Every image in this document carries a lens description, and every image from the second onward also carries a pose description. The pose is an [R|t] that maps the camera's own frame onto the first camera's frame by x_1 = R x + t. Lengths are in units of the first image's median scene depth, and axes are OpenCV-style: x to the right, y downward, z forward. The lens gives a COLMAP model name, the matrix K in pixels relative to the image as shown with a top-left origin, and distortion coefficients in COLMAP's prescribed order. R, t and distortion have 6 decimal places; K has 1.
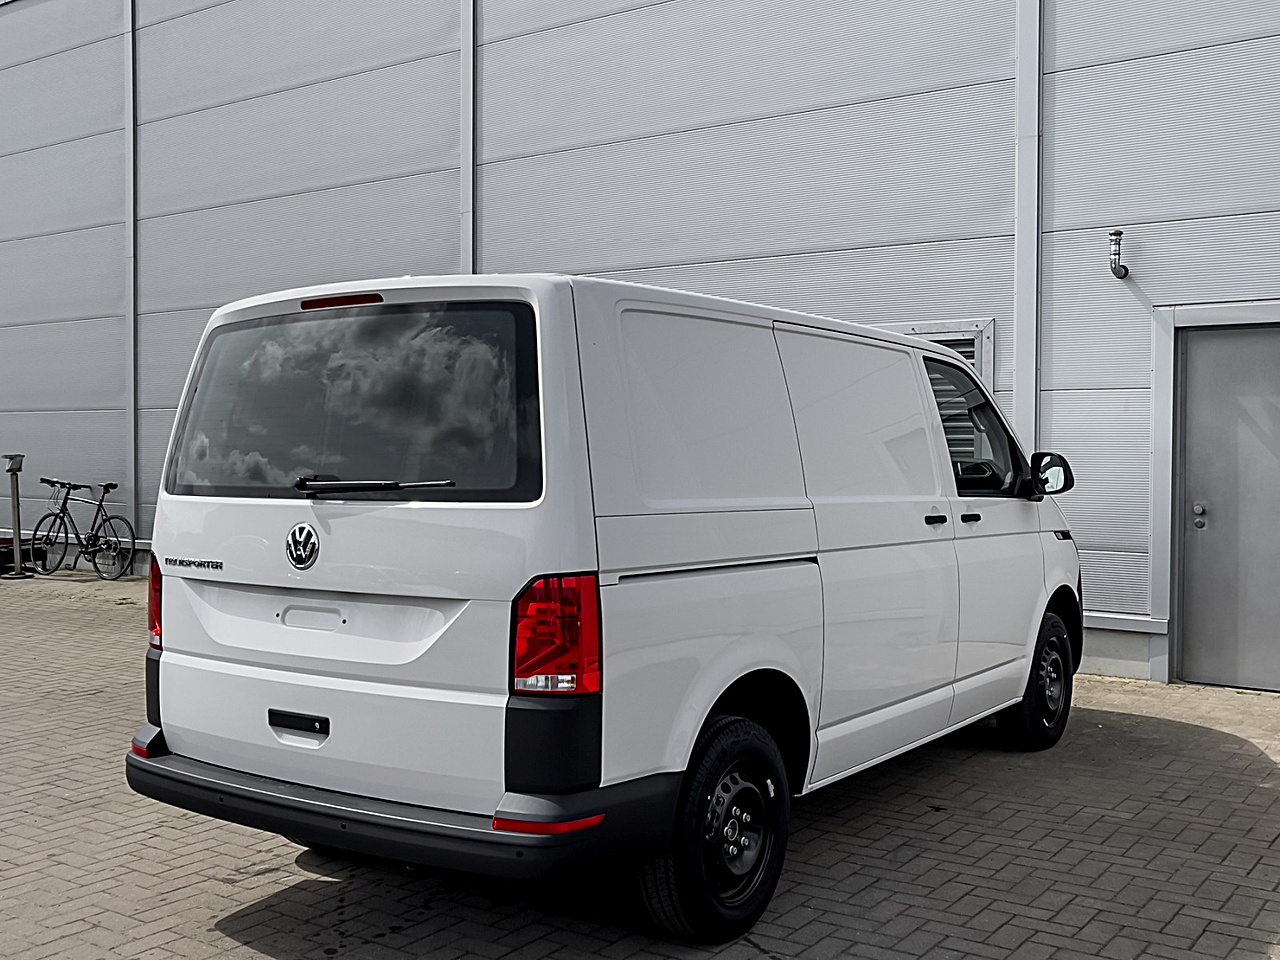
lens RADIAL K [[1332.8, 0, 640.0], [0, 1332.8, 480.0], [0, 0, 1]] dist [-0.001230, -0.006875]
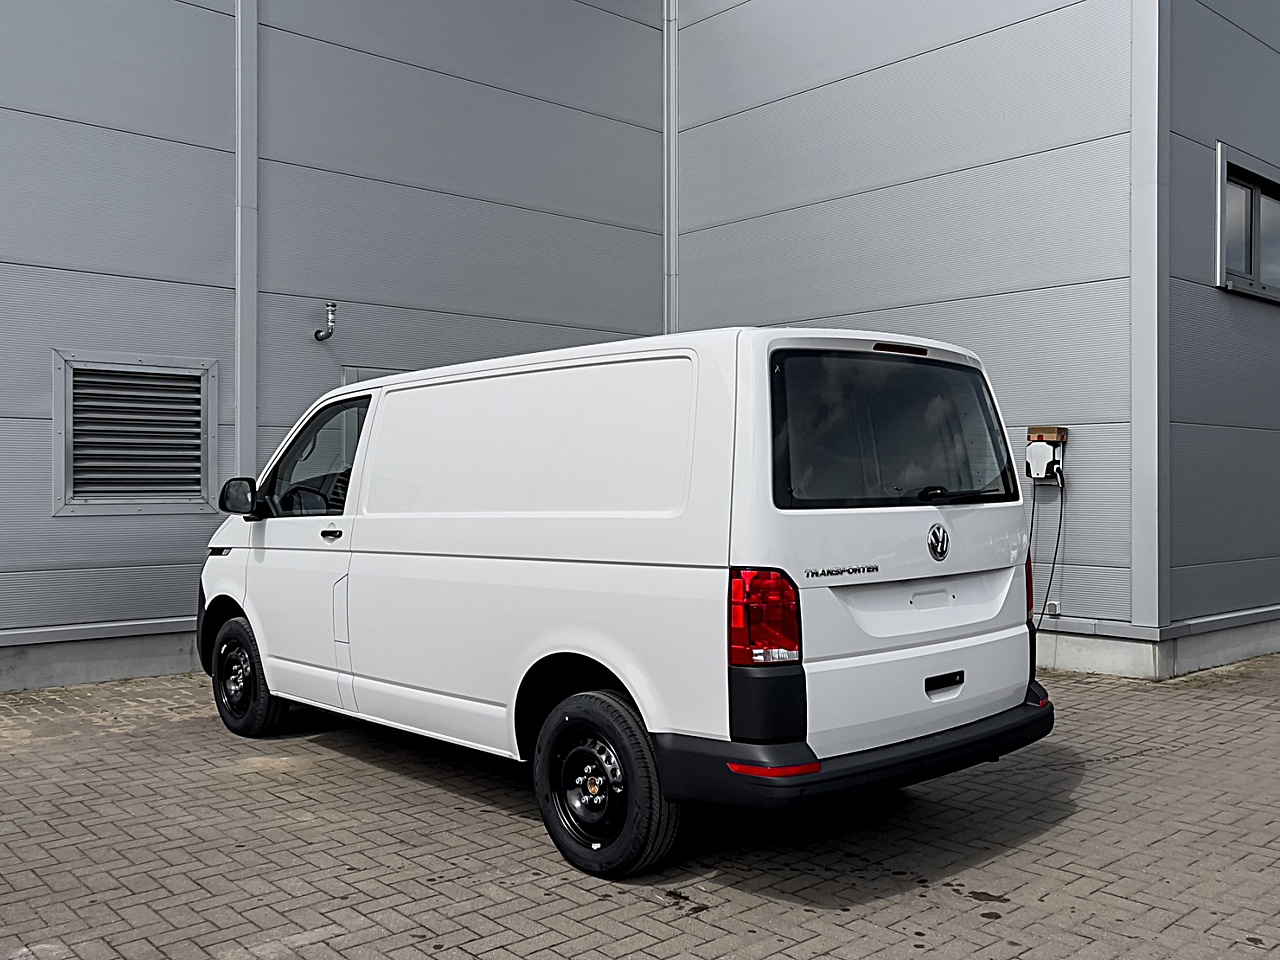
lens RADIAL K [[1142.1, 0, 640.0], [0, 1142.1, 480.0], [0, 0, 1]] dist [-0.015630, 0.031151]
pose [[0.233830, -0.000268, 0.972277, -1.266386], [0.026631, 0.999627, -0.006129, -0.009656], [-0.971913, 0.027326, 0.233750, 0.940436]]
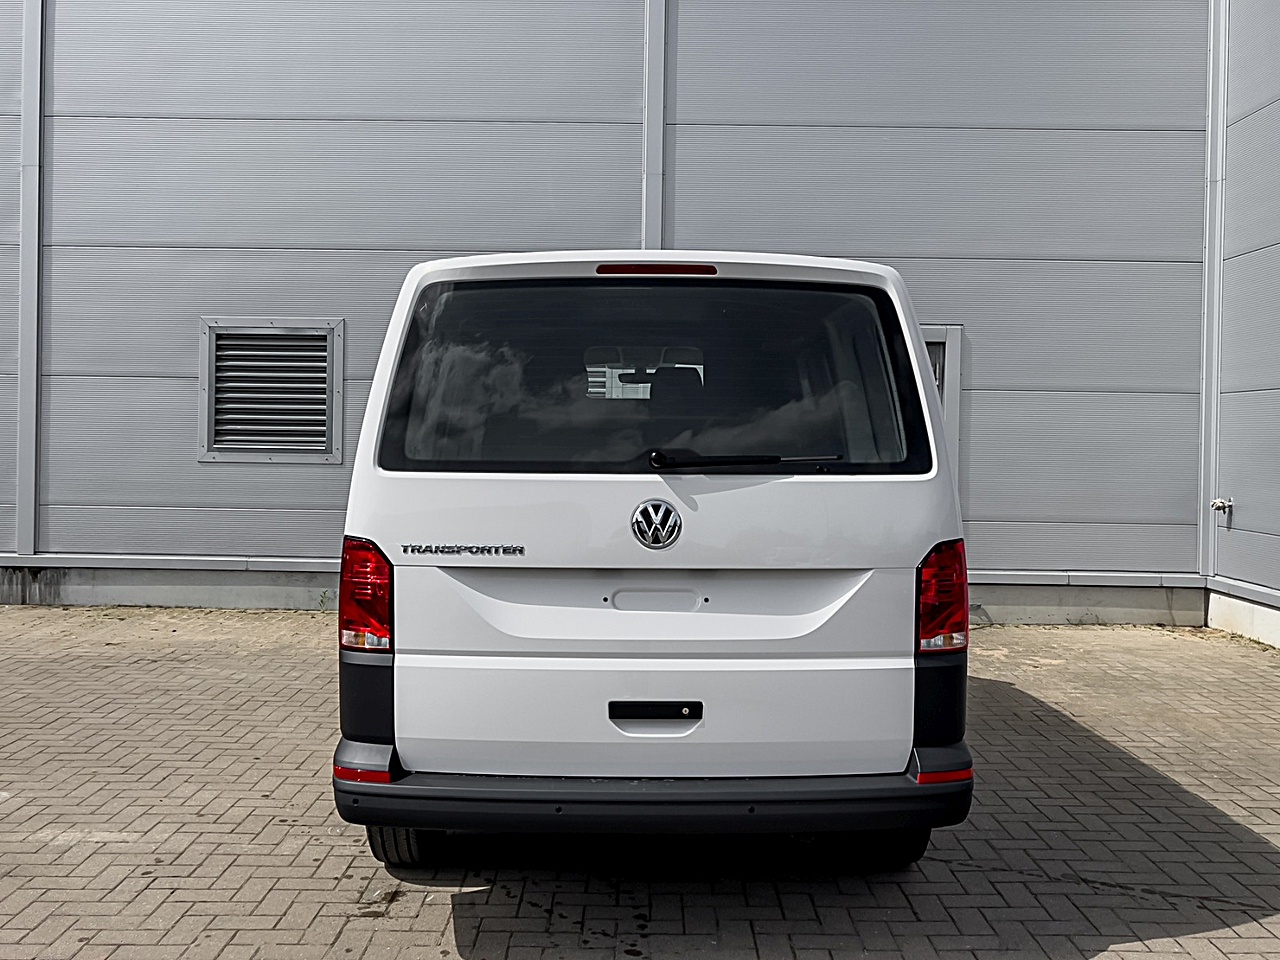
lens RADIAL K [[1171.2, 0, 643.0], [0, 1171.2, 444.6], [0, 0, 1]] dist [0.000500, 0.014141]
pose [[0.818867, 0.006727, 0.573943, -0.681078], [0.001877, 0.999895, -0.014398, 0.004644], [-0.573980, 0.012867, 0.818768, 0.298107]]
